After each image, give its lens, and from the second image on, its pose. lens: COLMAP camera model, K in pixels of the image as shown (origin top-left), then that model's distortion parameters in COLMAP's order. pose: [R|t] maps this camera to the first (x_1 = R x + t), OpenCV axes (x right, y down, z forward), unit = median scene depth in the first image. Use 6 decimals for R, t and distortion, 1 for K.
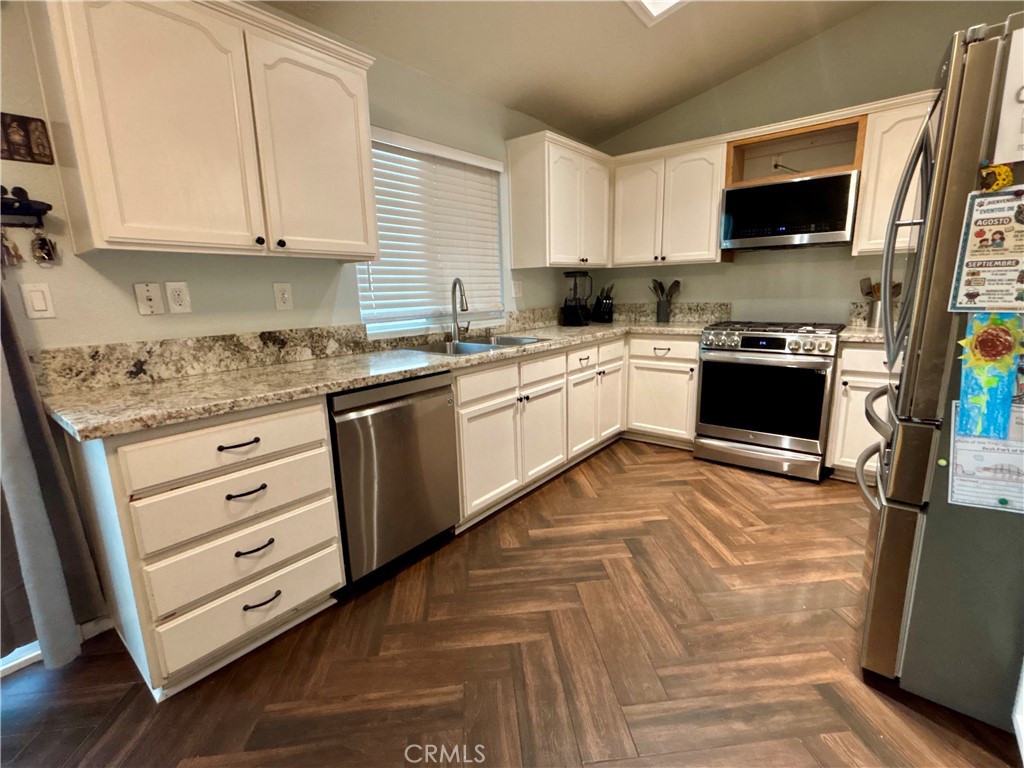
lens RADIAL K [[464.0, 0, 508.2], [0, 464.0, 386.1], [0, 0, 1]] dist [-0.004133, 0.000724]
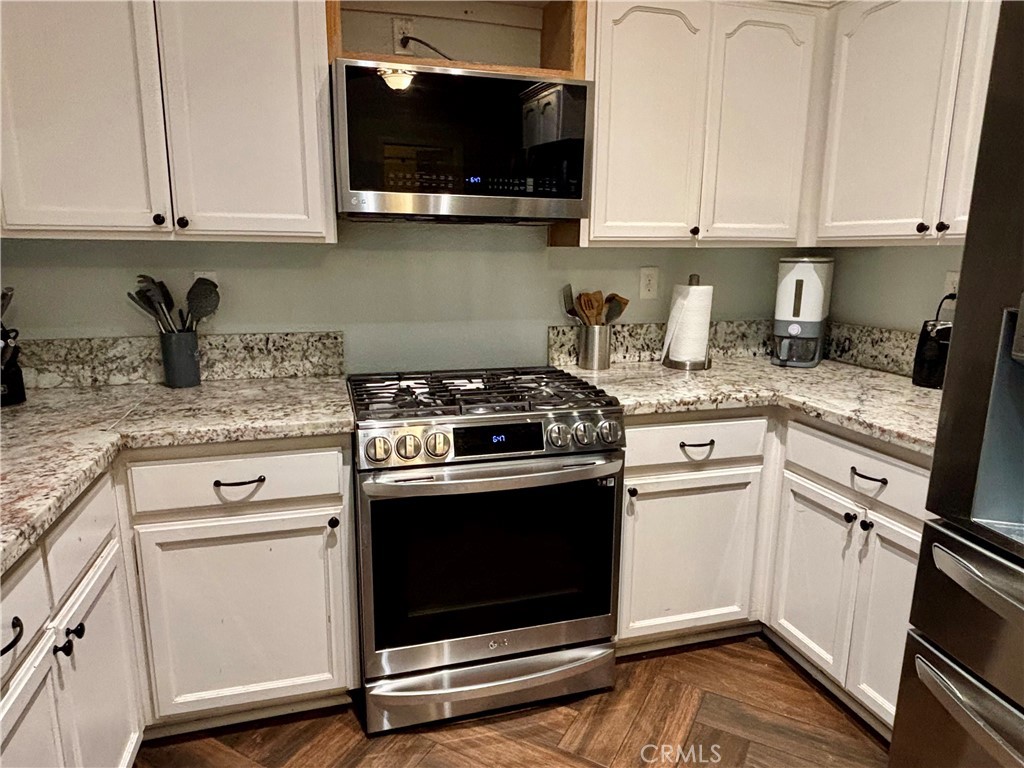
lens RADIAL K [[639.0, 0, 502.6], [0, 639.0, 384.8], [0, 0, 1]] dist [0.019514, -0.027236]
pose [[0.568973, -0.138530, 0.810604, 0.089298], [0.147003, 0.986966, 0.065486, -0.227517], [-0.809111, 0.081901, 0.581921, 0.804506]]
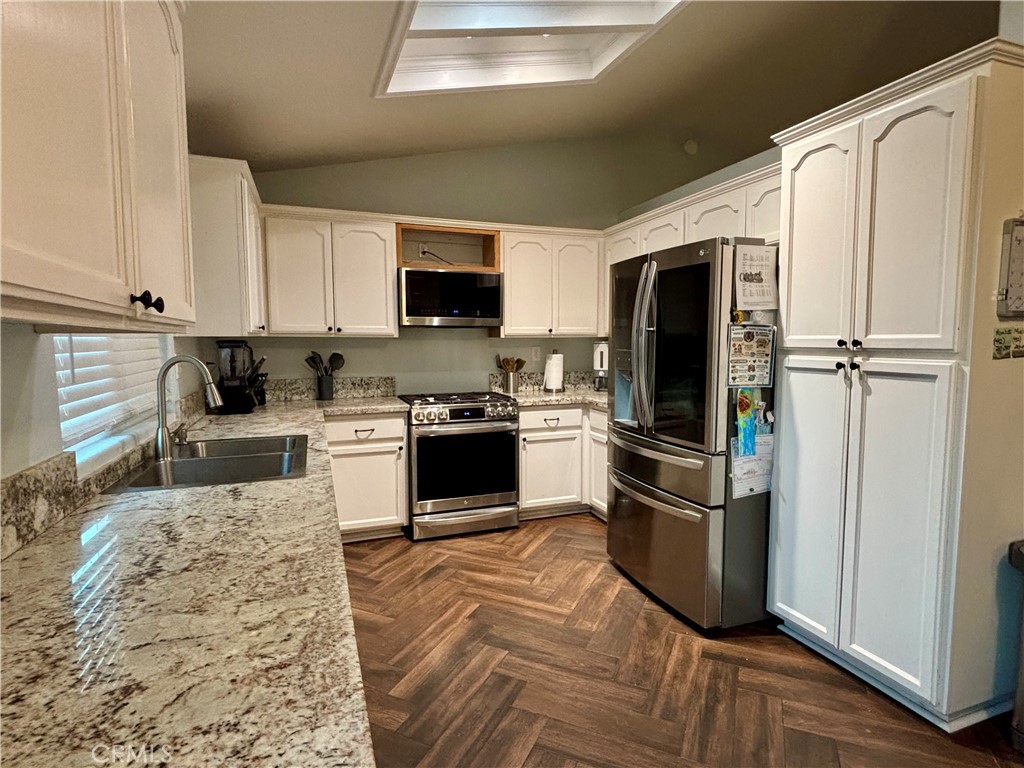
lens RADIAL K [[538.5, 0, 507.5], [0, 538.5, 386.2], [0, 0, 1]] dist [0.004749, -0.002298]
pose [[0.506152, -0.048424, 0.861084, -0.607524], [0.165821, 0.985258, -0.042064, -0.109816], [-0.846353, 0.164076, 0.506720, 0.337975]]
